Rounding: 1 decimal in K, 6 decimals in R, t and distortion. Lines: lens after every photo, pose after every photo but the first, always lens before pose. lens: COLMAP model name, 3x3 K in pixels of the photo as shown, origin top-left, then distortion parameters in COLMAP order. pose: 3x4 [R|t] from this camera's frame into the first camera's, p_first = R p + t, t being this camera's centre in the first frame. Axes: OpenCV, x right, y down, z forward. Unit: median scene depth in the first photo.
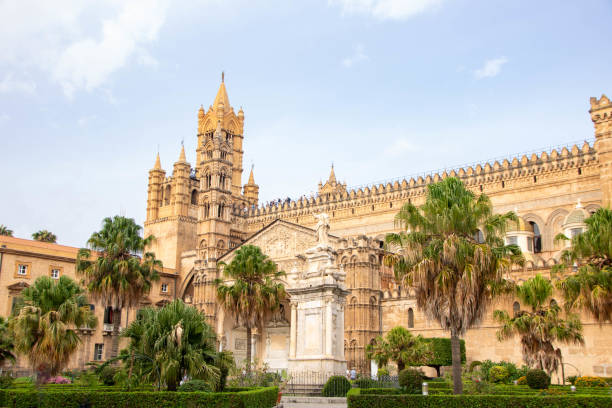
lens RADIAL K [[689.8, 0, 305.8], [0, 689.8, 212.9], [0, 0, 1]] dist [-0.001125, 0.334330]
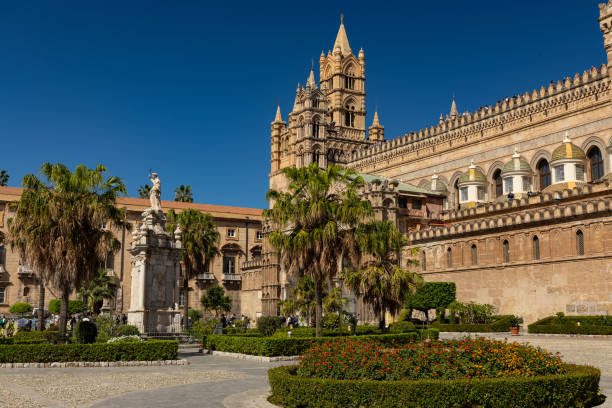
lens RADIAL K [[717.6, 0, 306.0], [0, 717.6, 204.0], [0, 0, 1]] dist [0.010066, -0.012174]
pose [[0.940650, -0.067058, -0.332688, 0.212102], [0.091984, 0.993967, 0.059730, -0.001803], [0.326675, -0.086787, 0.941144, 0.000476]]
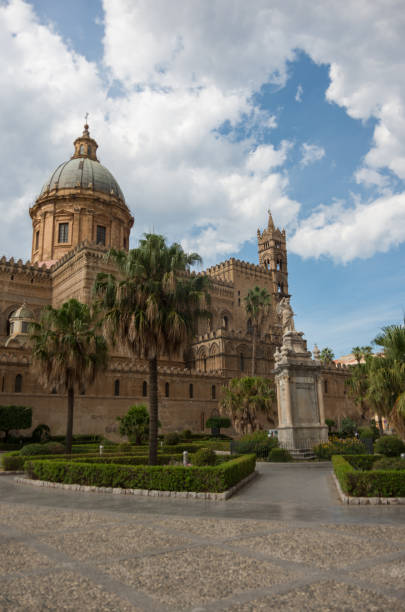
lens RADIAL K [[518.9, 0, 202.5], [0, 518.9, 306.0], [0, 0, 1]] dist [-0.001720, 0.002049]
pose [[0.125976, 0.217229, 0.967957, -0.319119], [-0.208026, 0.959821, -0.188330, 0.071877], [-0.969977, -0.177635, 0.166103, 0.350186]]
